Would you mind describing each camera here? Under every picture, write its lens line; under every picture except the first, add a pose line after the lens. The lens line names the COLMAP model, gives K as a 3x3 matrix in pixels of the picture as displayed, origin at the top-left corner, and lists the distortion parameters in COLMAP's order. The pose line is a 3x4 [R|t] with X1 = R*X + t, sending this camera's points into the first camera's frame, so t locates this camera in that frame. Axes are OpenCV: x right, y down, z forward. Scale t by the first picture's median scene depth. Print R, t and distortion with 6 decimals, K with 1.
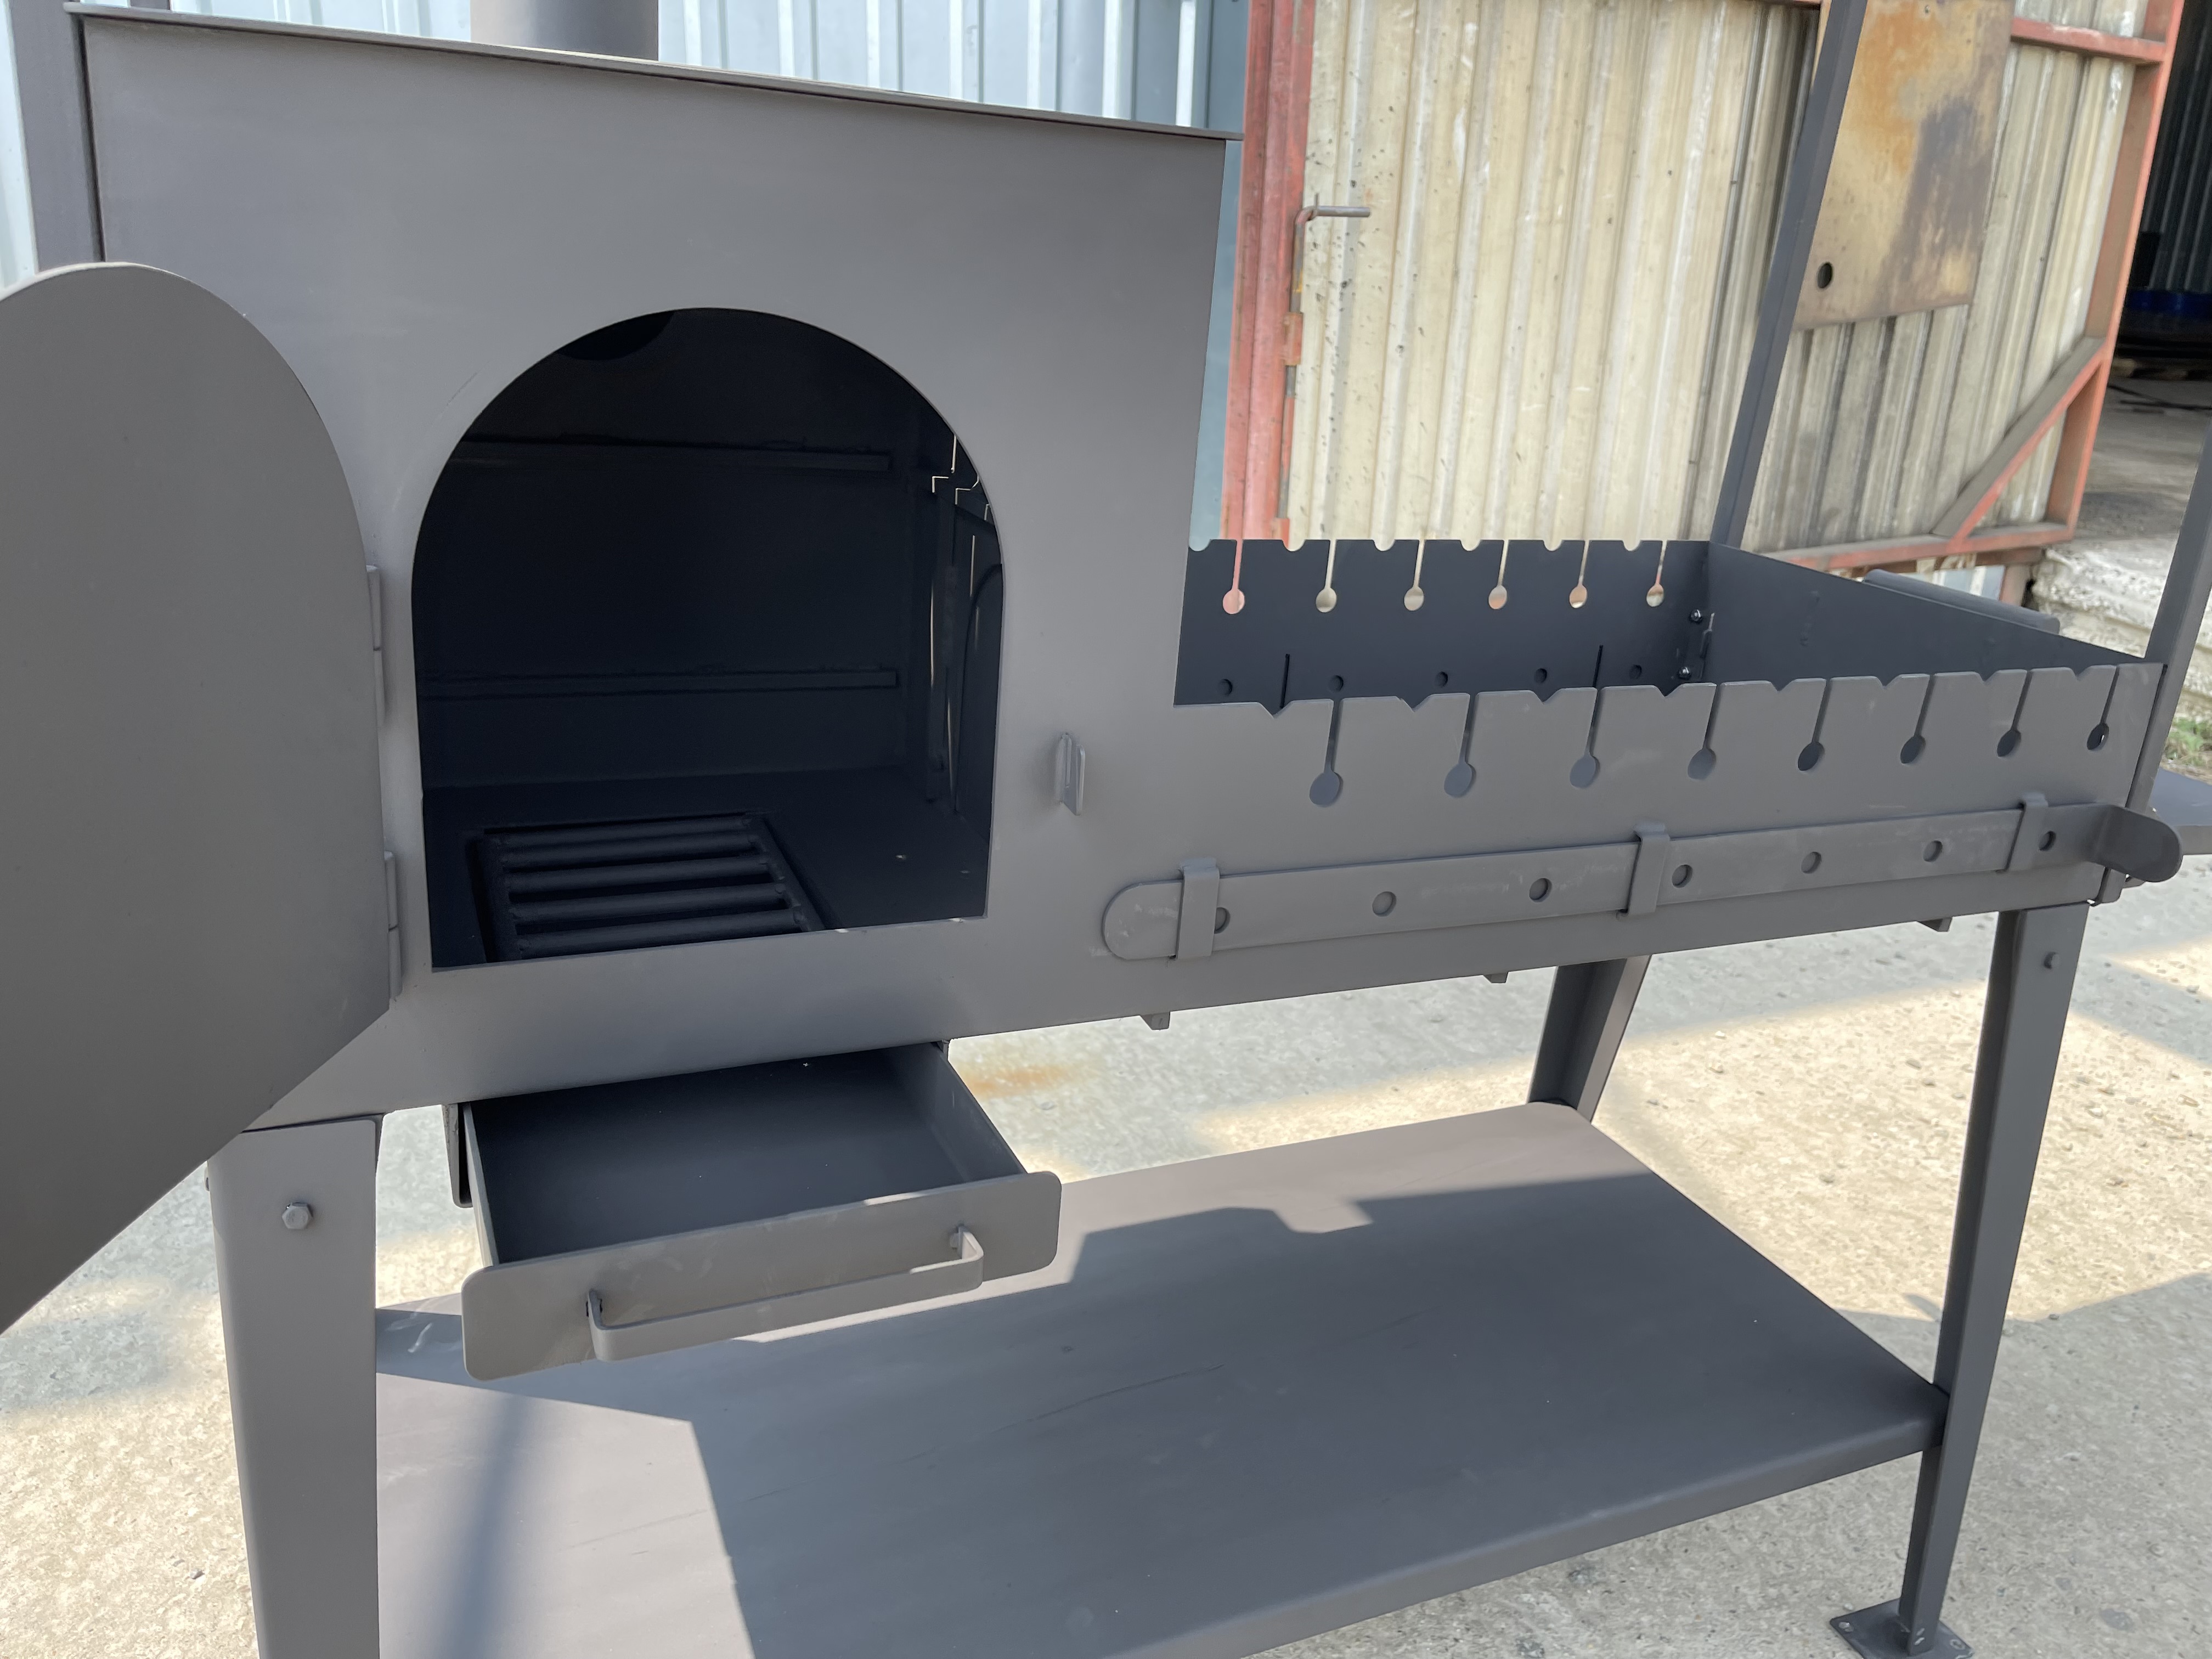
lens RADIAL K [[1676.9, 0, 1106.0], [0, 1676.9, 829.5], [0, 0, 1]] dist [0.025386, -0.000516]
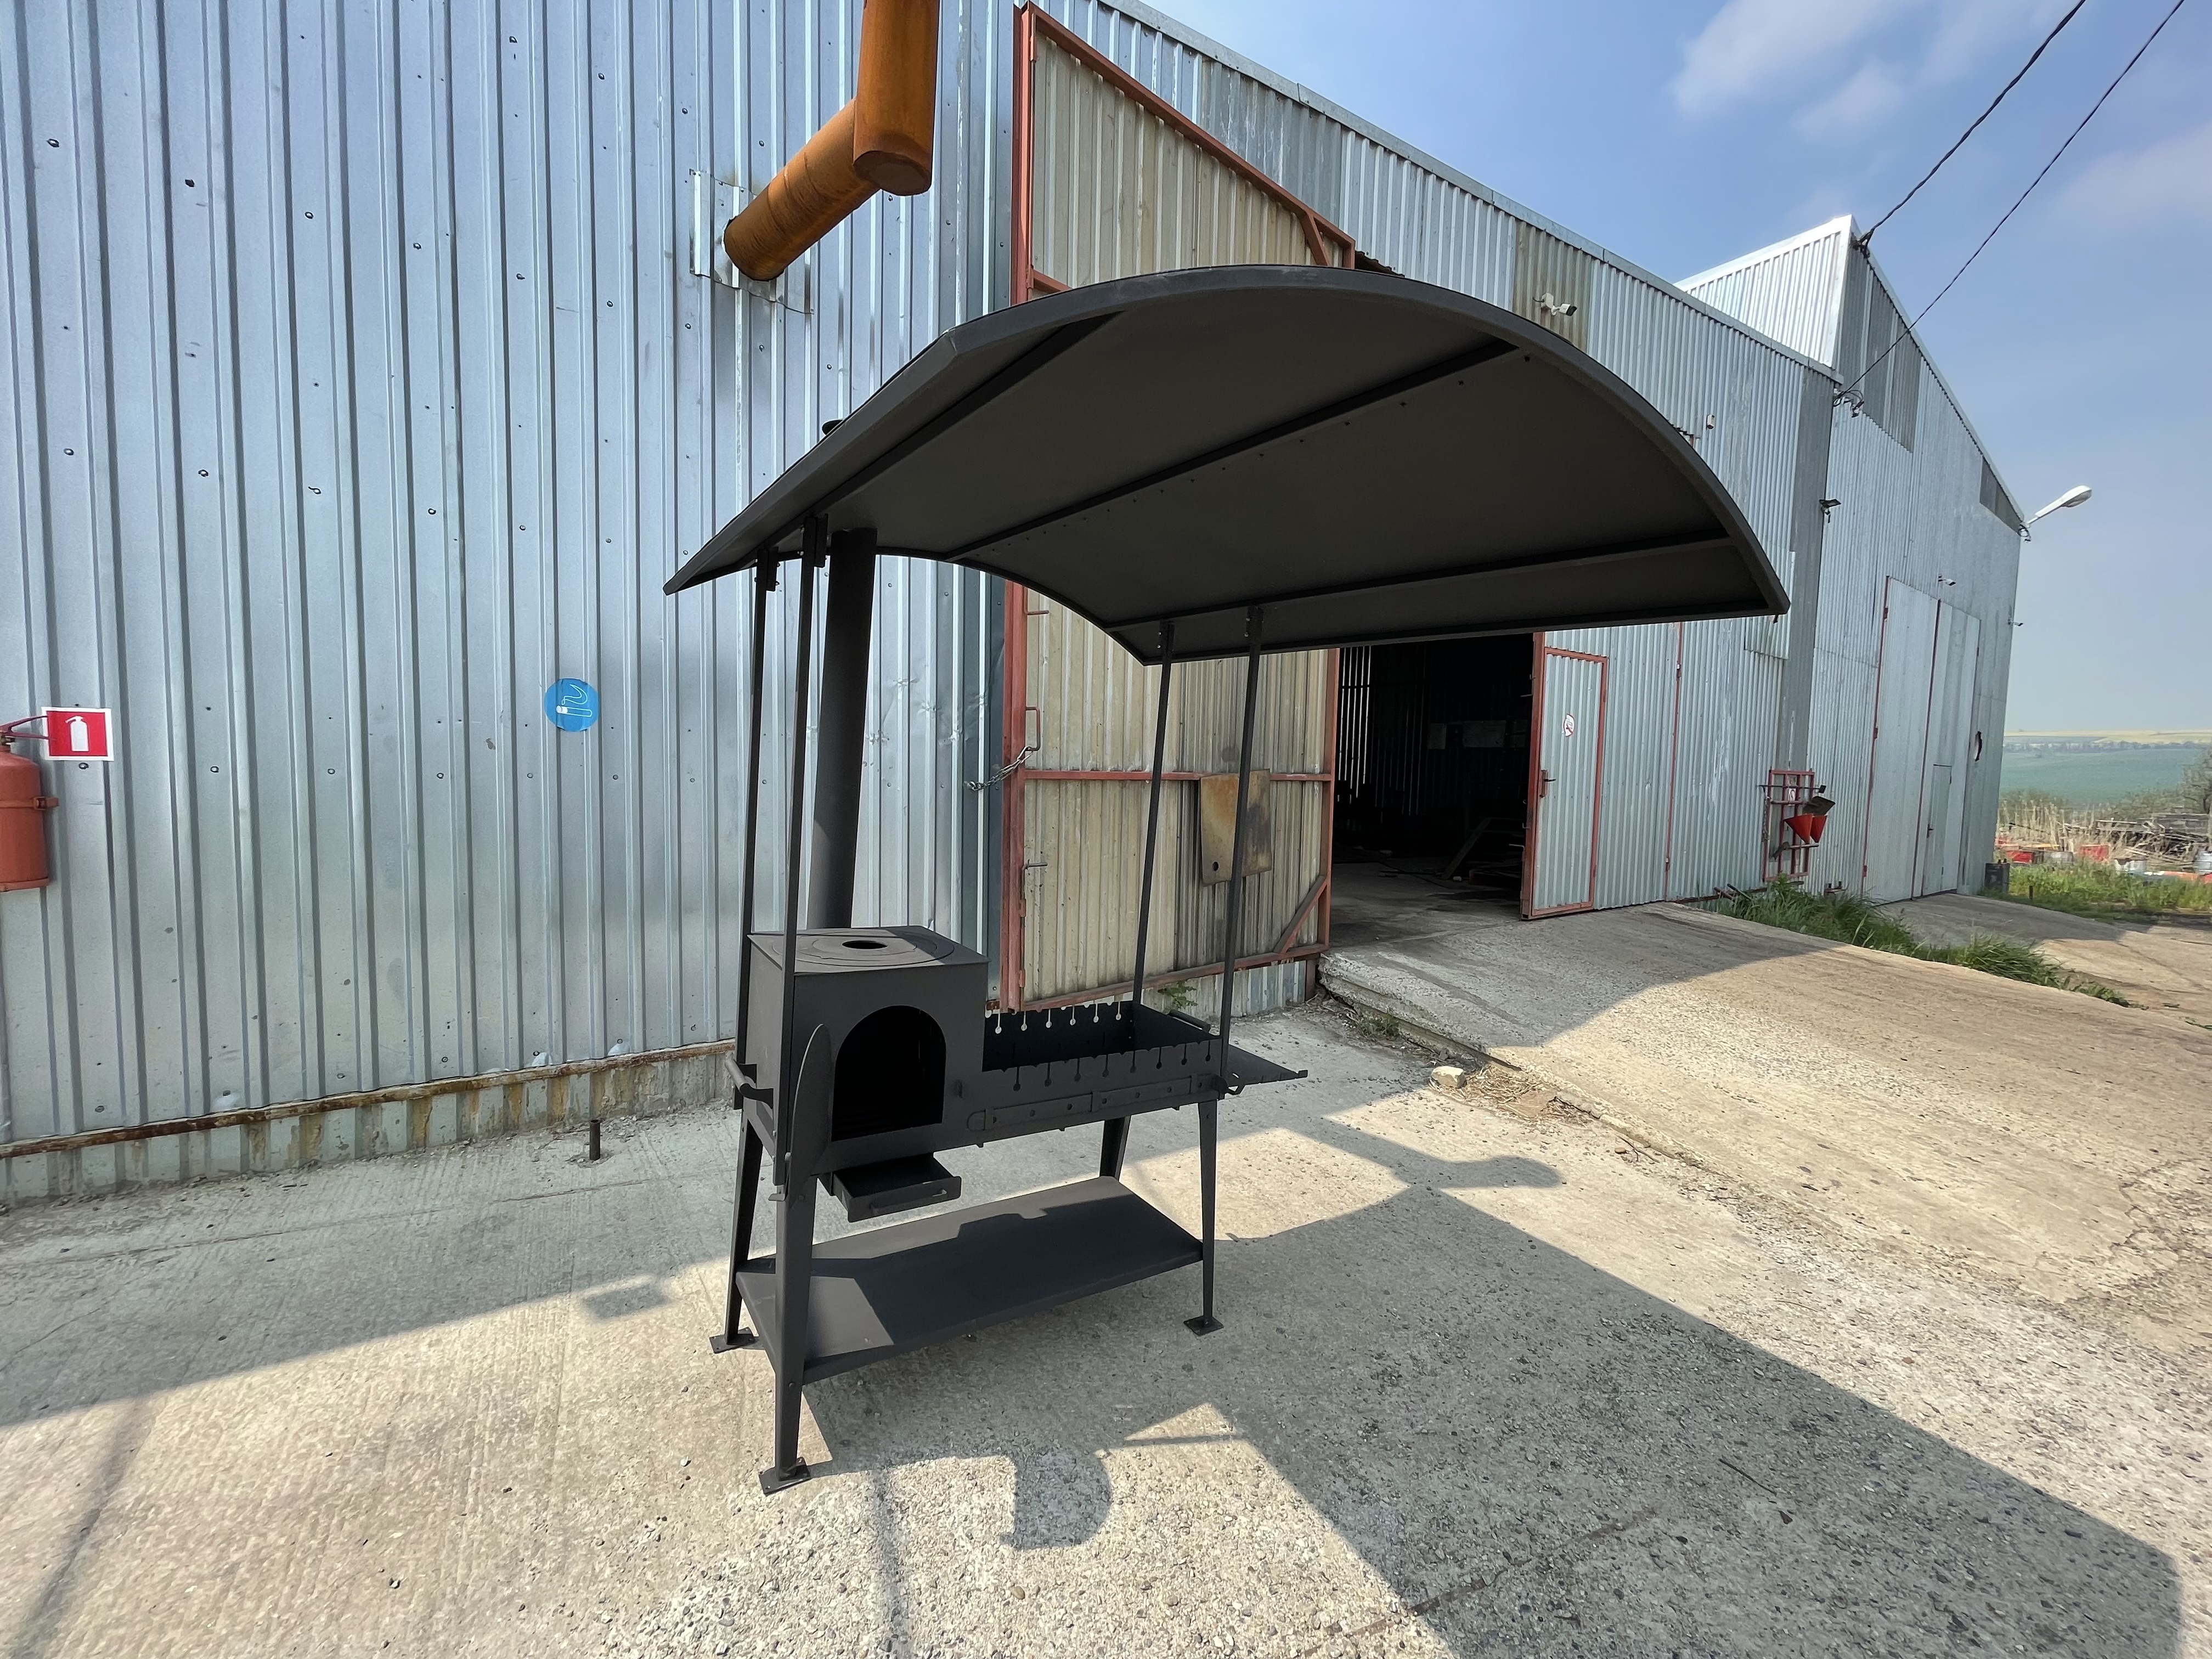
lens RADIAL K [[894.6, 0, 1097.3], [0, 894.6, 826.6], [0, 0, 1]] dist [0.000583, -0.000655]
pose [[0.985594, -0.020542, 0.167877, -0.013790], [0.065495, 0.961507, -0.266861, -0.012991], [-0.155933, 0.274011, 0.949001, -0.463520]]
